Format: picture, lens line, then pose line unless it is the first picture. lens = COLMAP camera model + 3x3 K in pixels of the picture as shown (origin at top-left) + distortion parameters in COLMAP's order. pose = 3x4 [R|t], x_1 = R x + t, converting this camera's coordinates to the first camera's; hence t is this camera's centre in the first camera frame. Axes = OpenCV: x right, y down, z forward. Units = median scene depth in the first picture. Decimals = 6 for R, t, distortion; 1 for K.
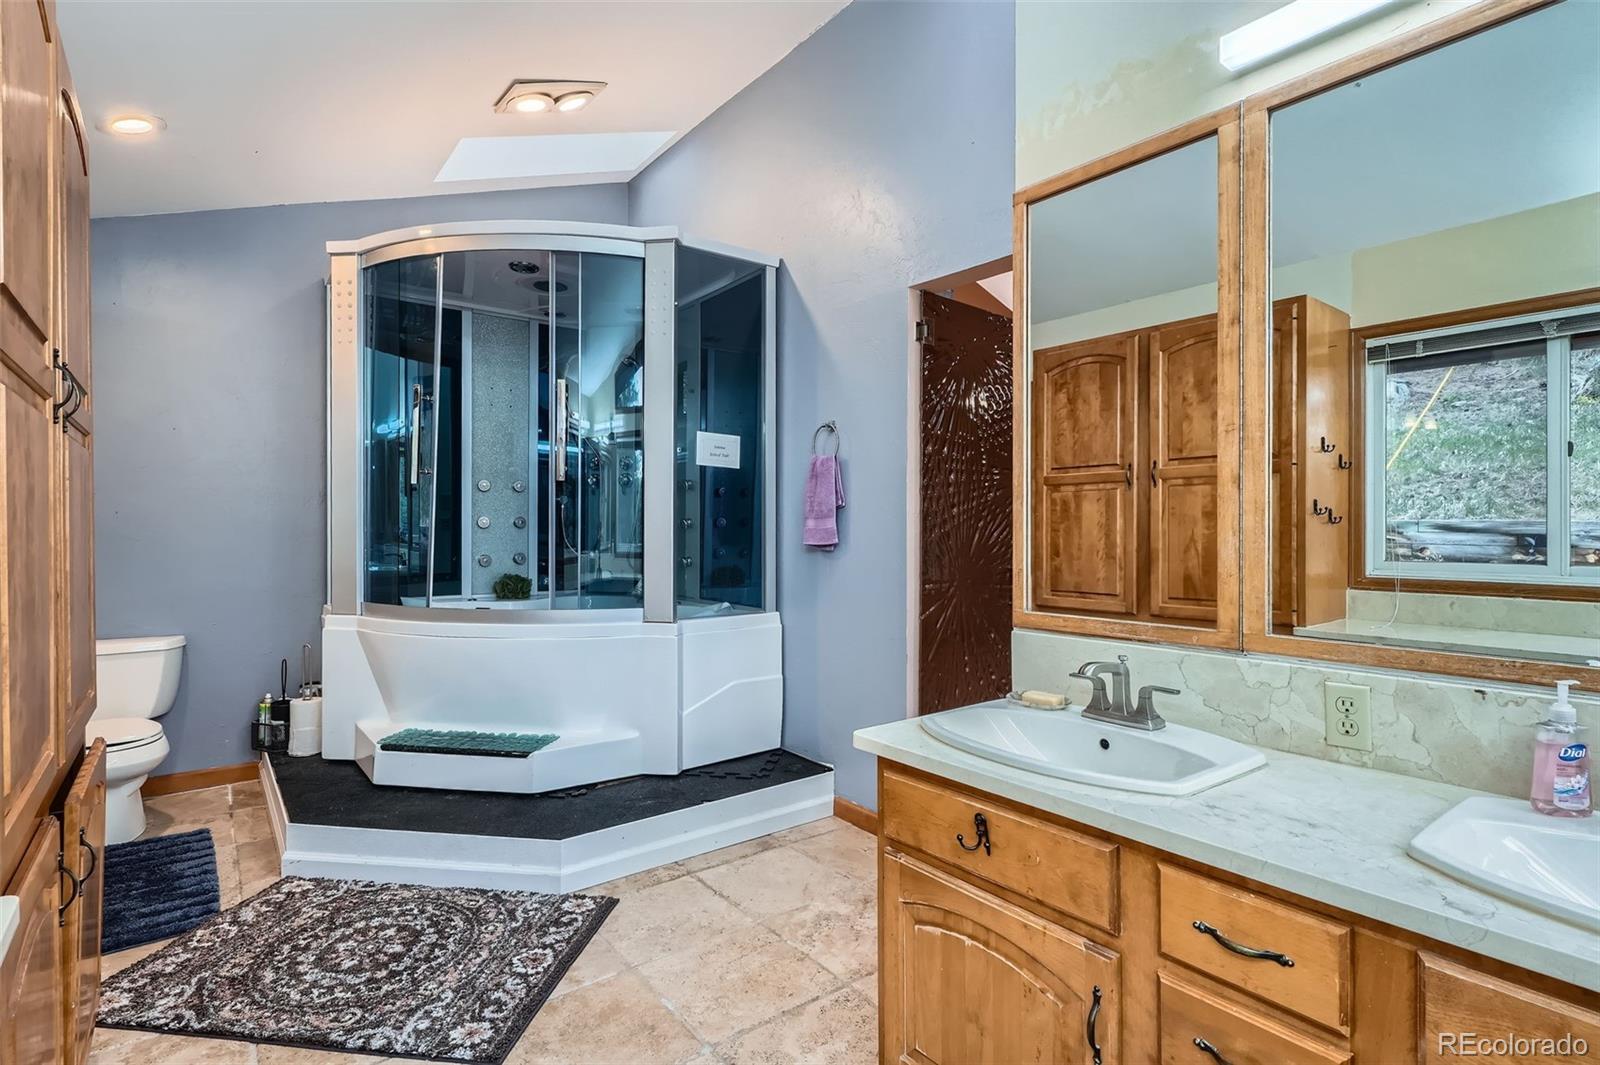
lens RADIAL K [[781.1, 0, 801.0], [0, 781.1, 527.8], [0, 0, 1]] dist [-0.000679, 0.000970]
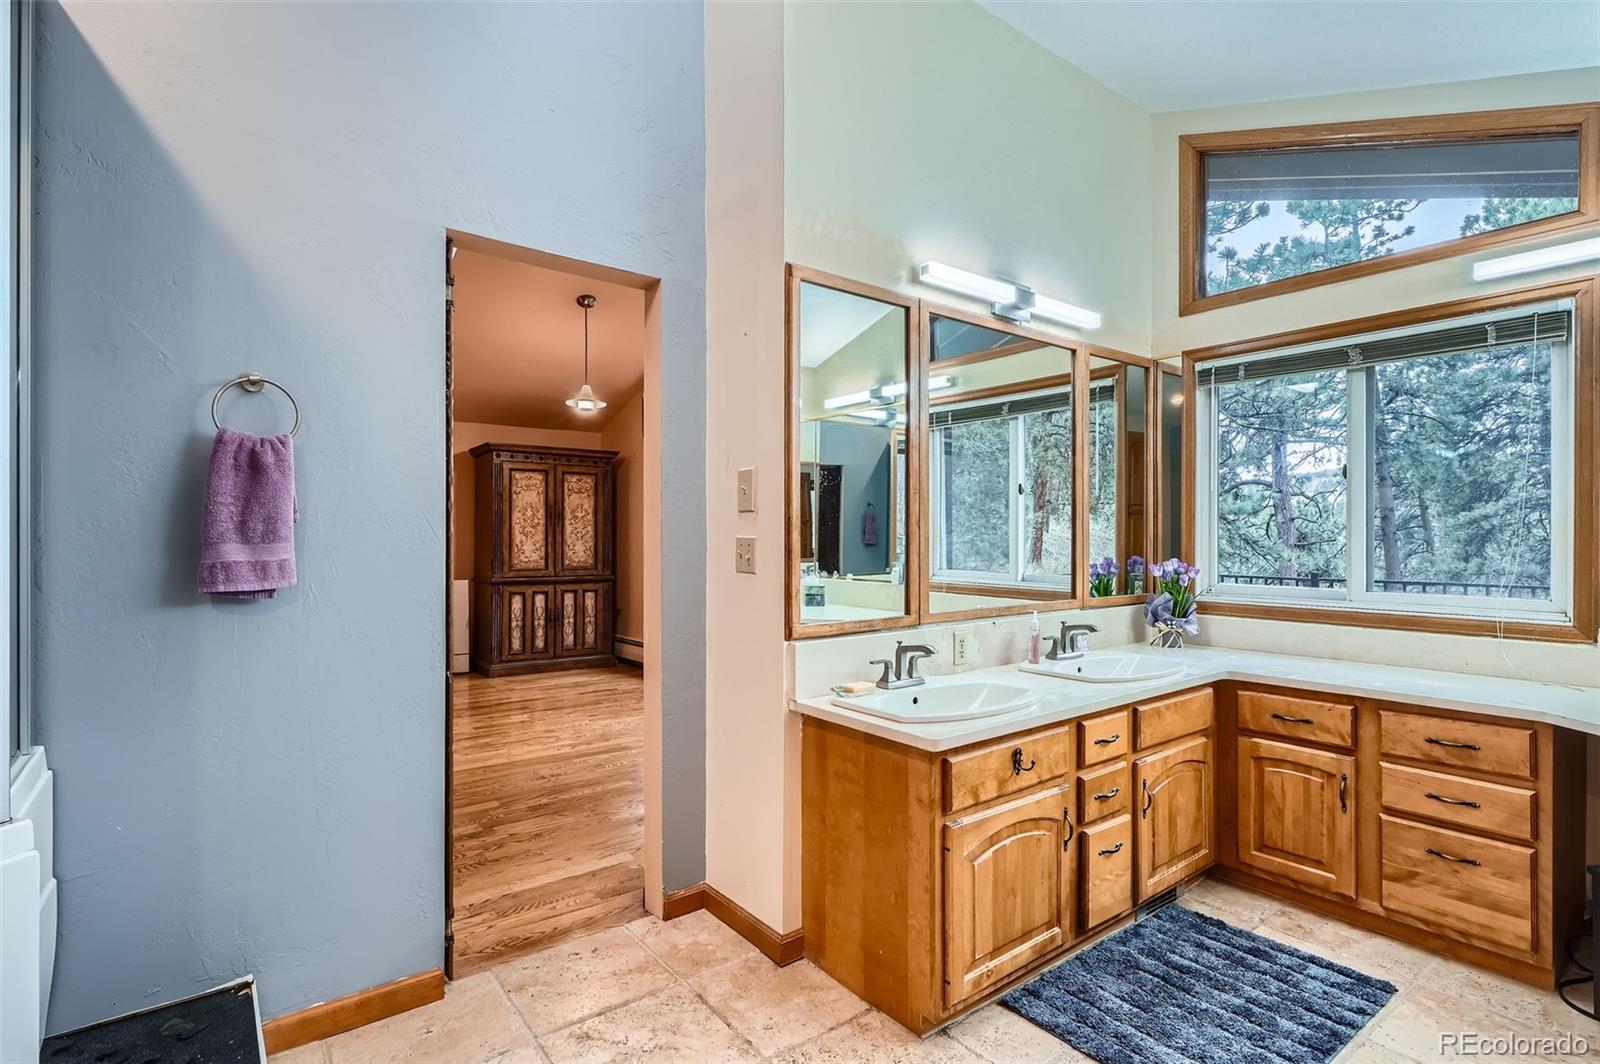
lens RADIAL K [[781.1, 0, 801.4], [0, 781.1, 536.8], [0, 0, 1]] dist [-0.000679, 0.000970]
pose [[-0.002031, 0.005539, 0.999983, -1.237298], [0.004656, 0.999974, -0.005530, -0.027753], [-0.999987, 0.004645, -0.002057, 1.388688]]
